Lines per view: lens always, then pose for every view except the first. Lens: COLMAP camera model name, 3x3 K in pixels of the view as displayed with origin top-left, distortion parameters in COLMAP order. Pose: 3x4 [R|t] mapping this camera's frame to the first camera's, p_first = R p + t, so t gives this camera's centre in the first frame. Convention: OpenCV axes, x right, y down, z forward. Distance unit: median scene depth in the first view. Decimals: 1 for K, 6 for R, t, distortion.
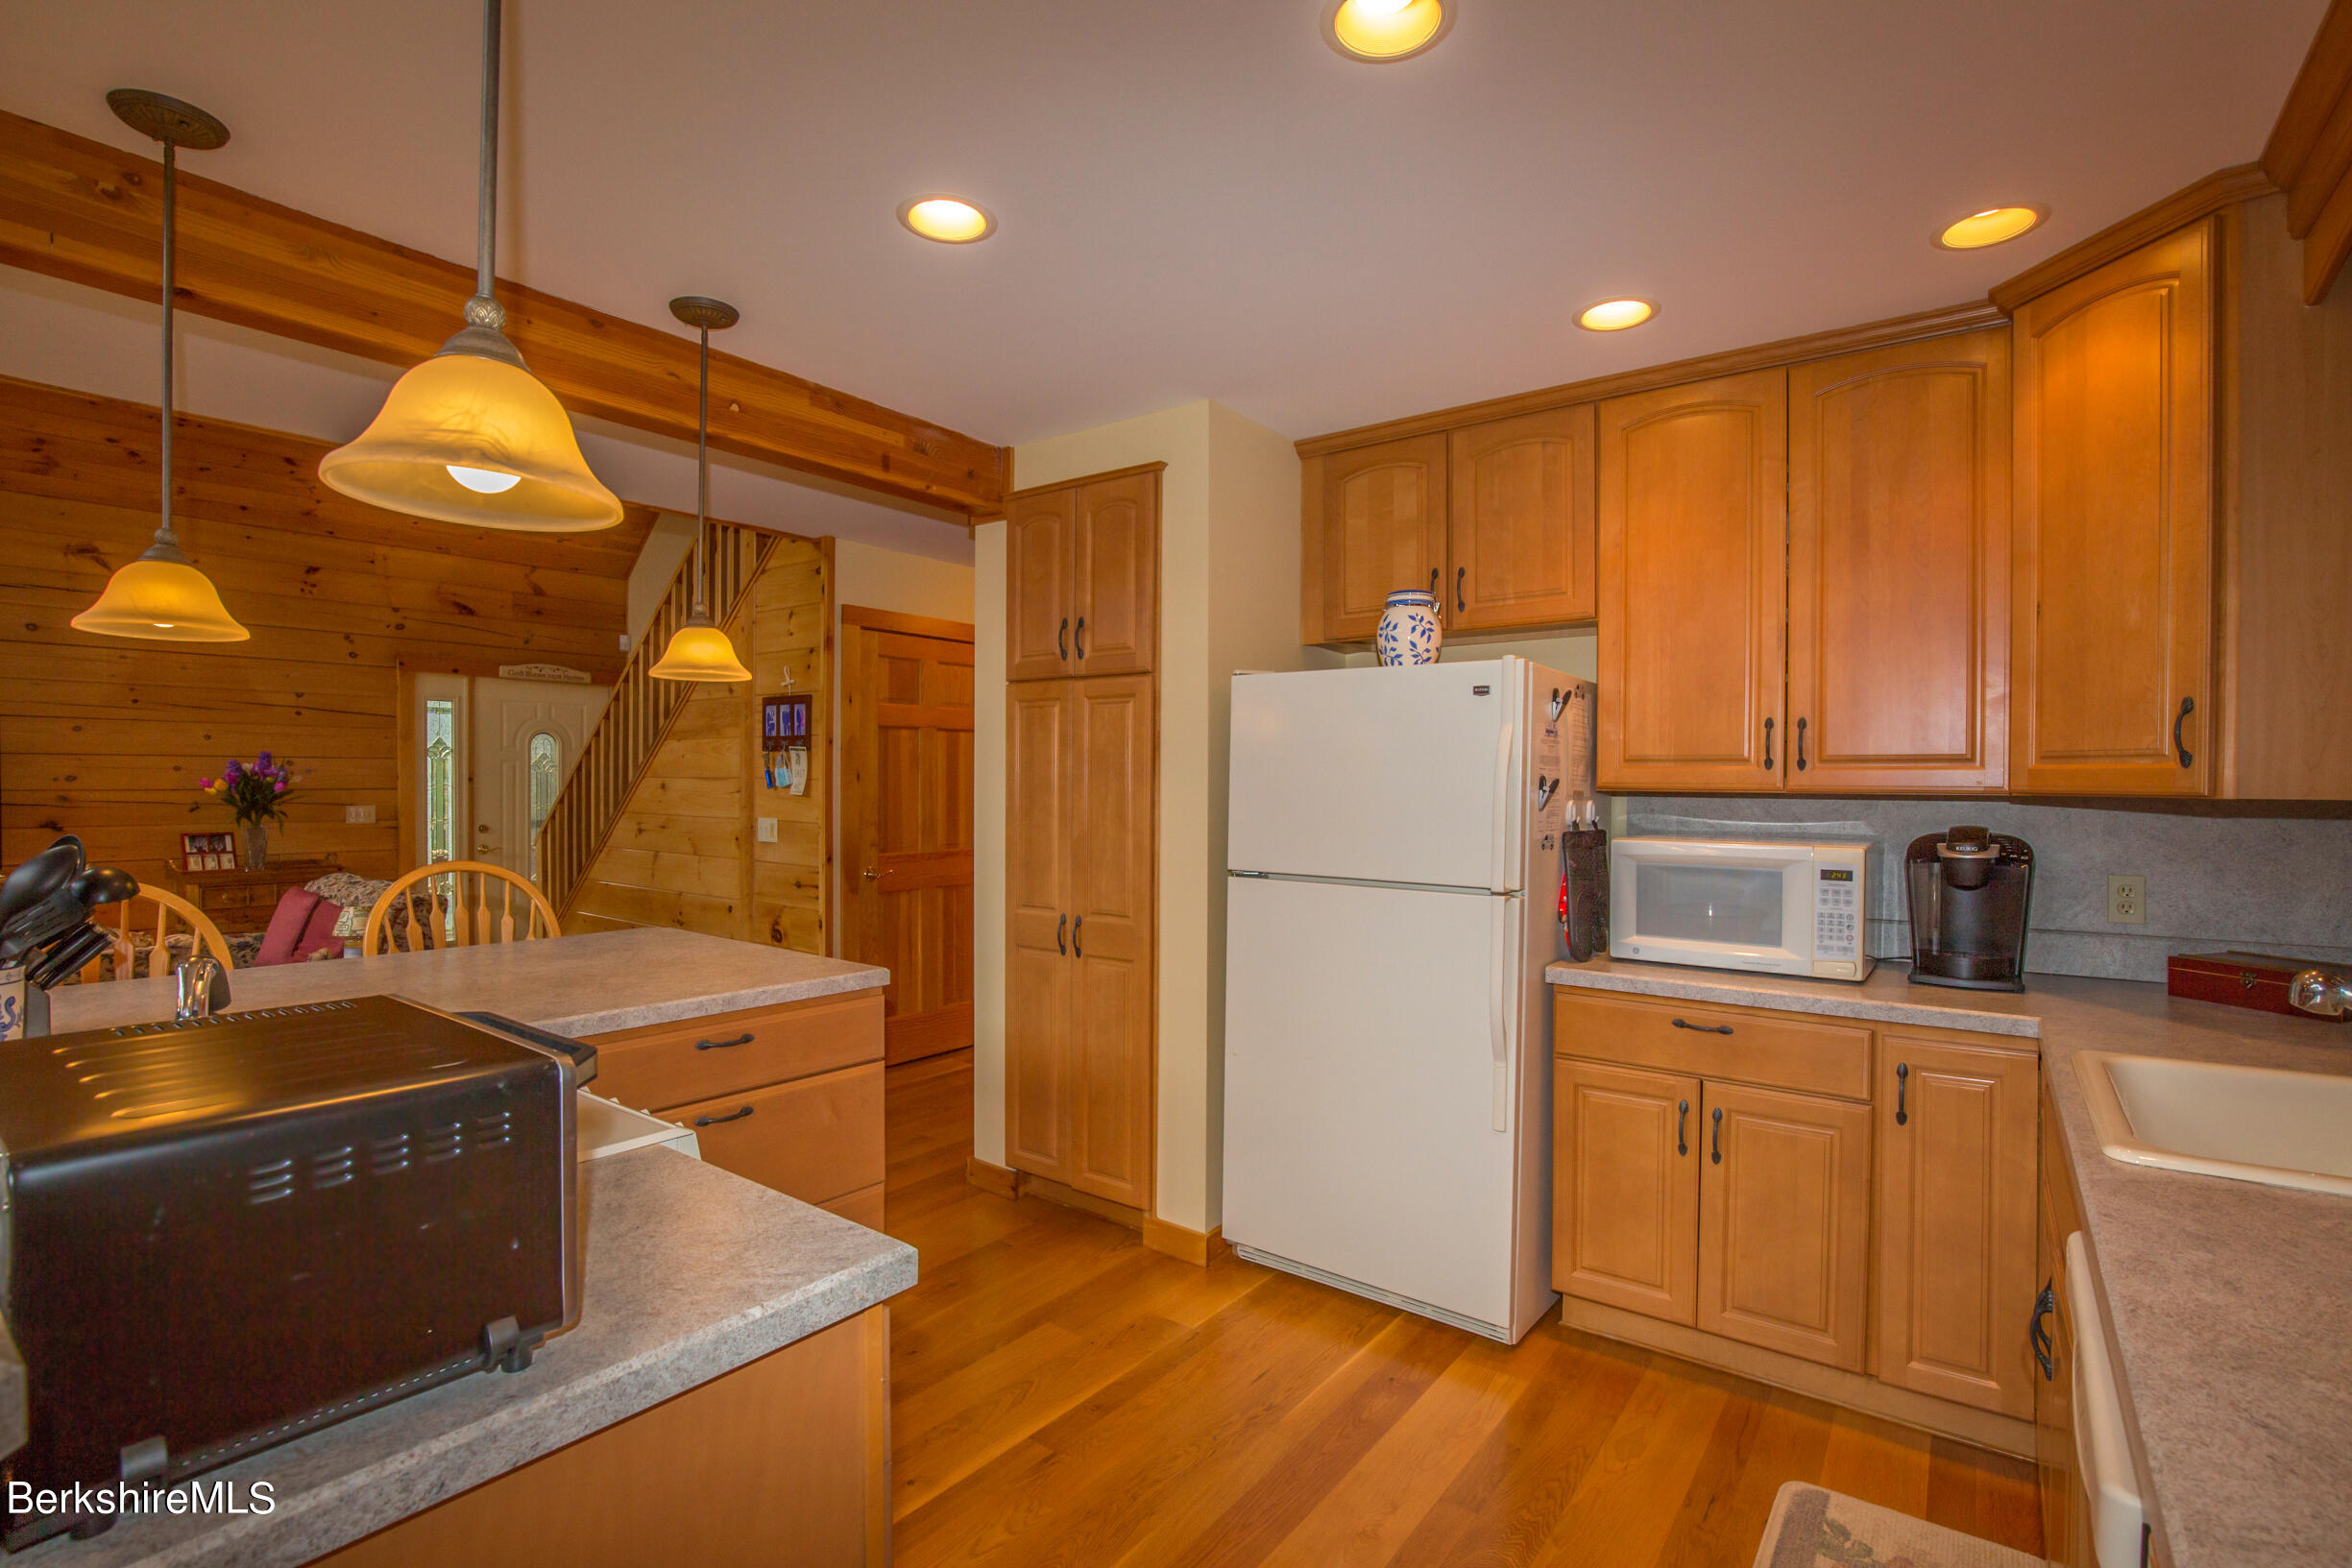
lens RADIAL K [[1079.7, 0, 1168.6], [0, 1079.7, 789.7], [0, 0, 1]] dist [-0.033826, 0.005166]
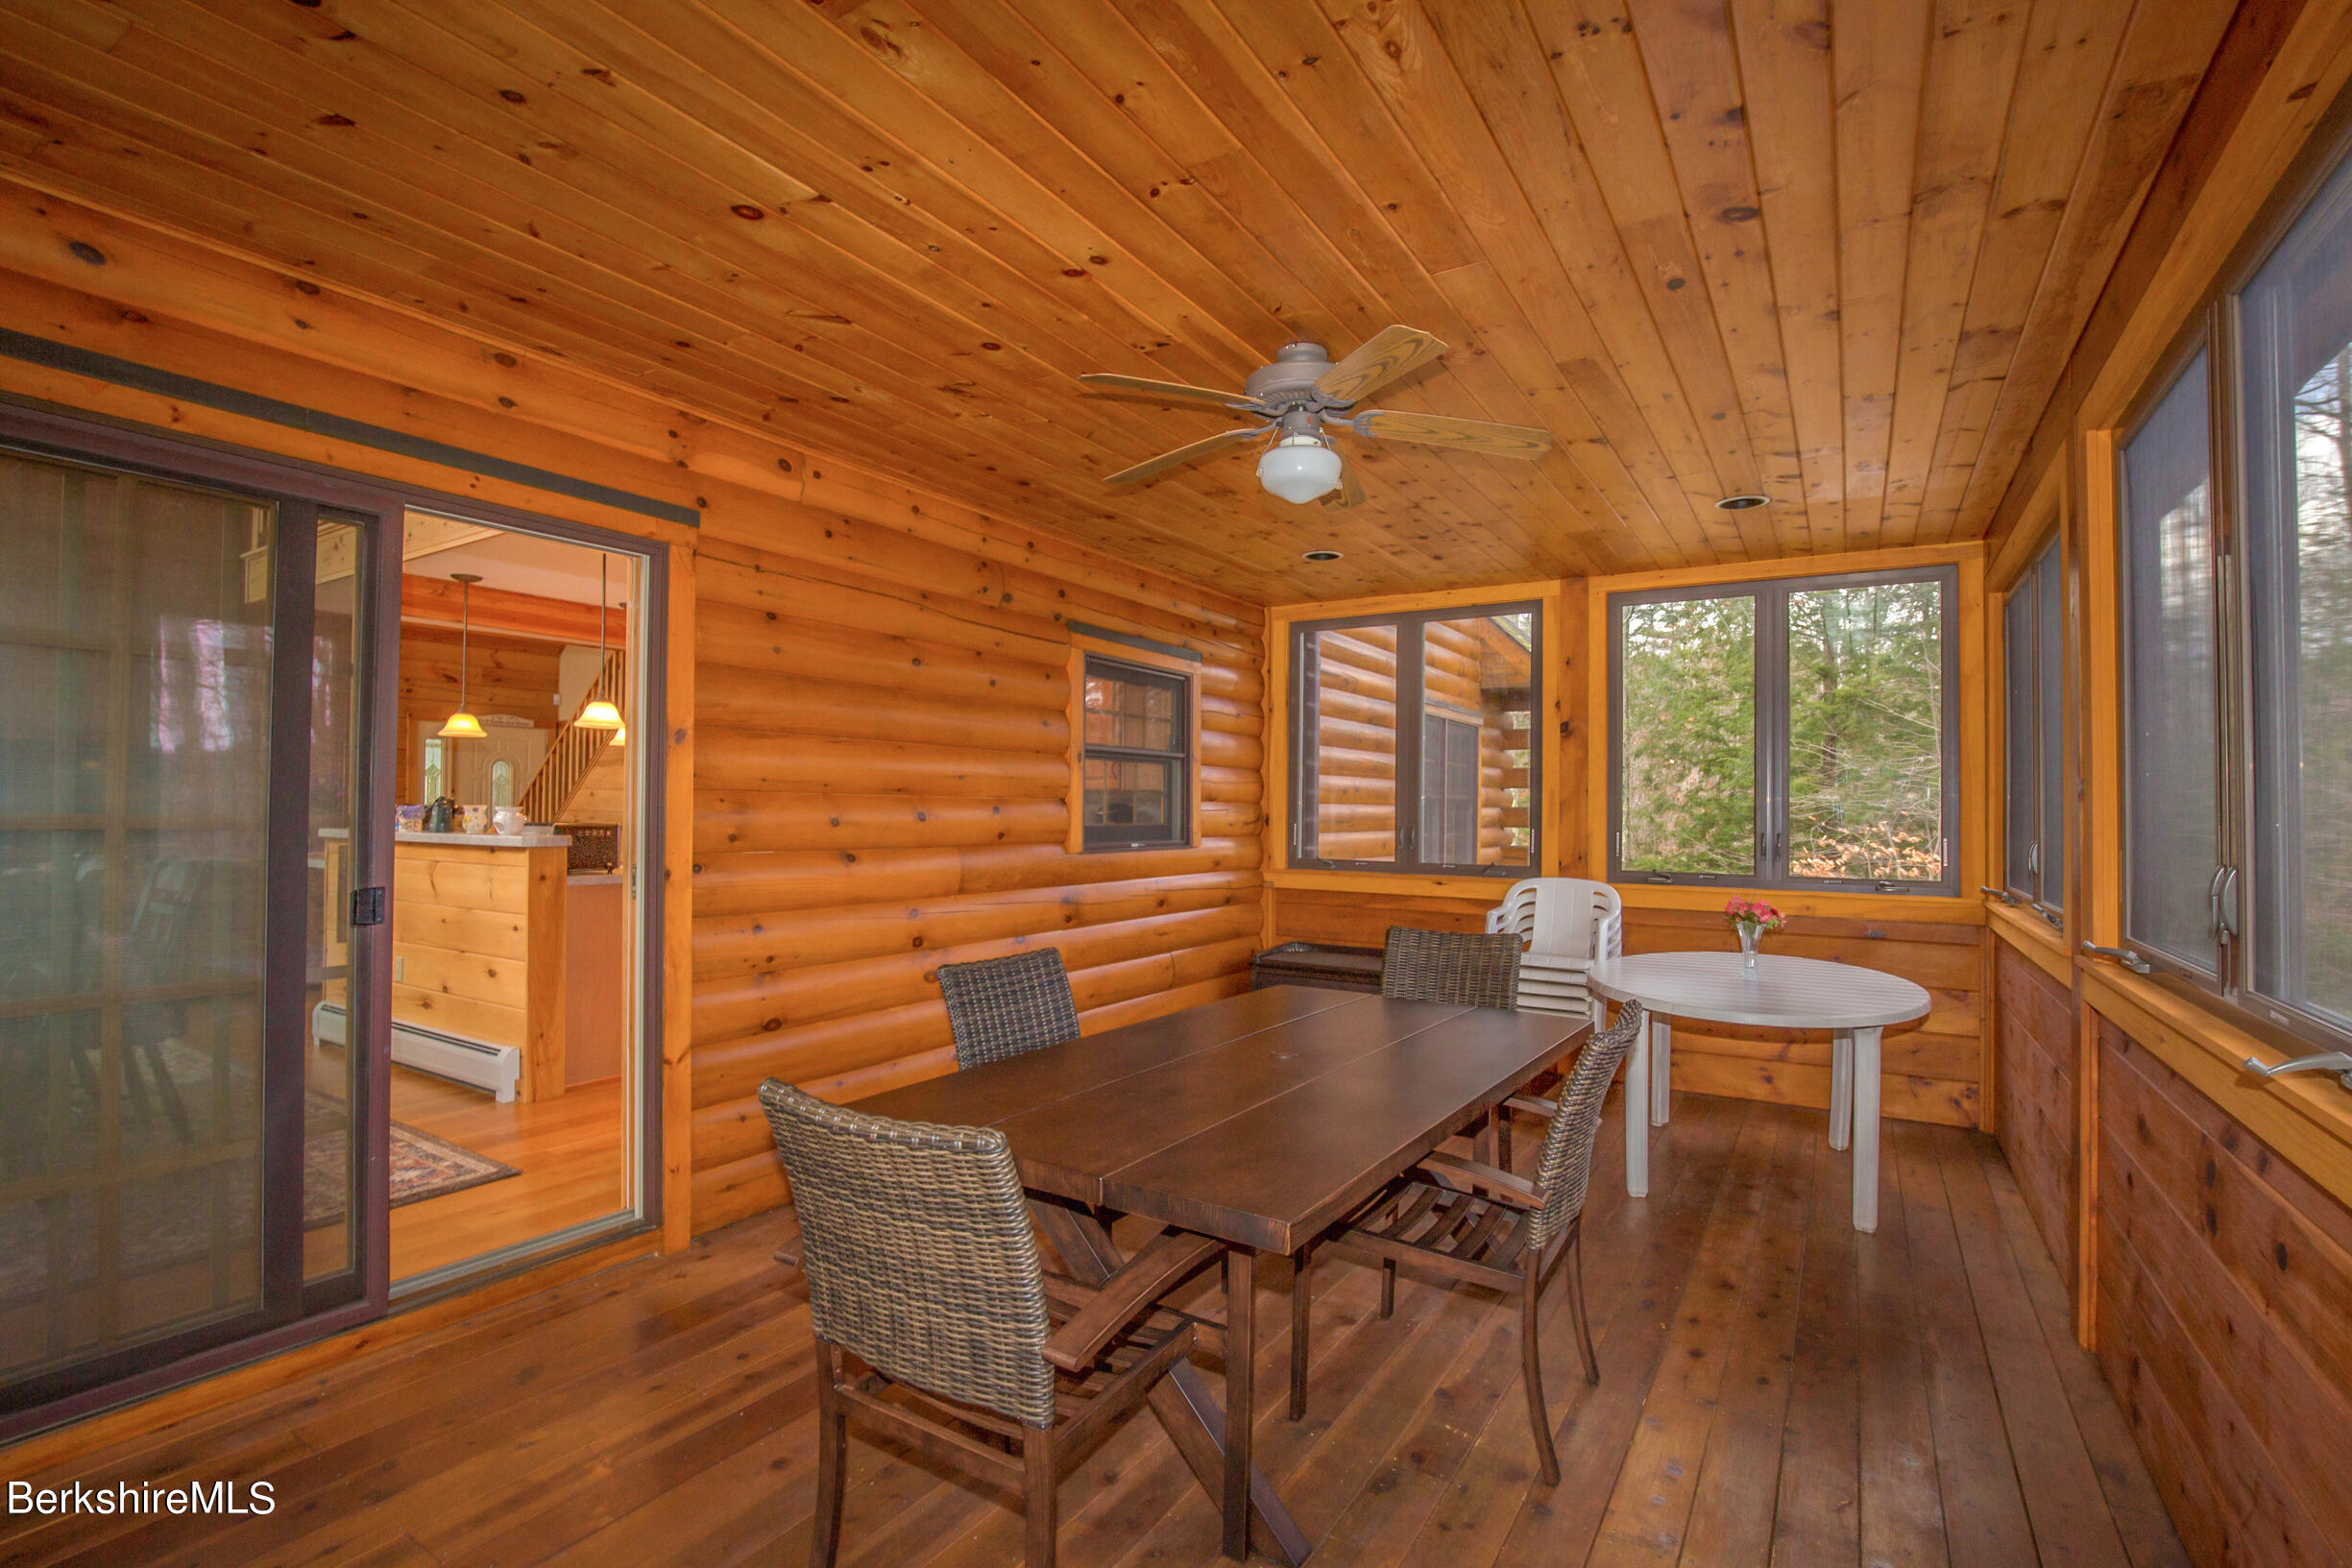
lens RADIAL K [[1079.7, 0, 1172.7], [0, 1079.7, 787.9], [0, 0, 1]] dist [-0.033826, 0.005166]
pose [[0.995761, 0.009447, 0.091488, 0.222851], [-0.006776, 0.999543, -0.029465, 0.023328], [-0.091724, 0.028721, 0.995370, -0.593999]]
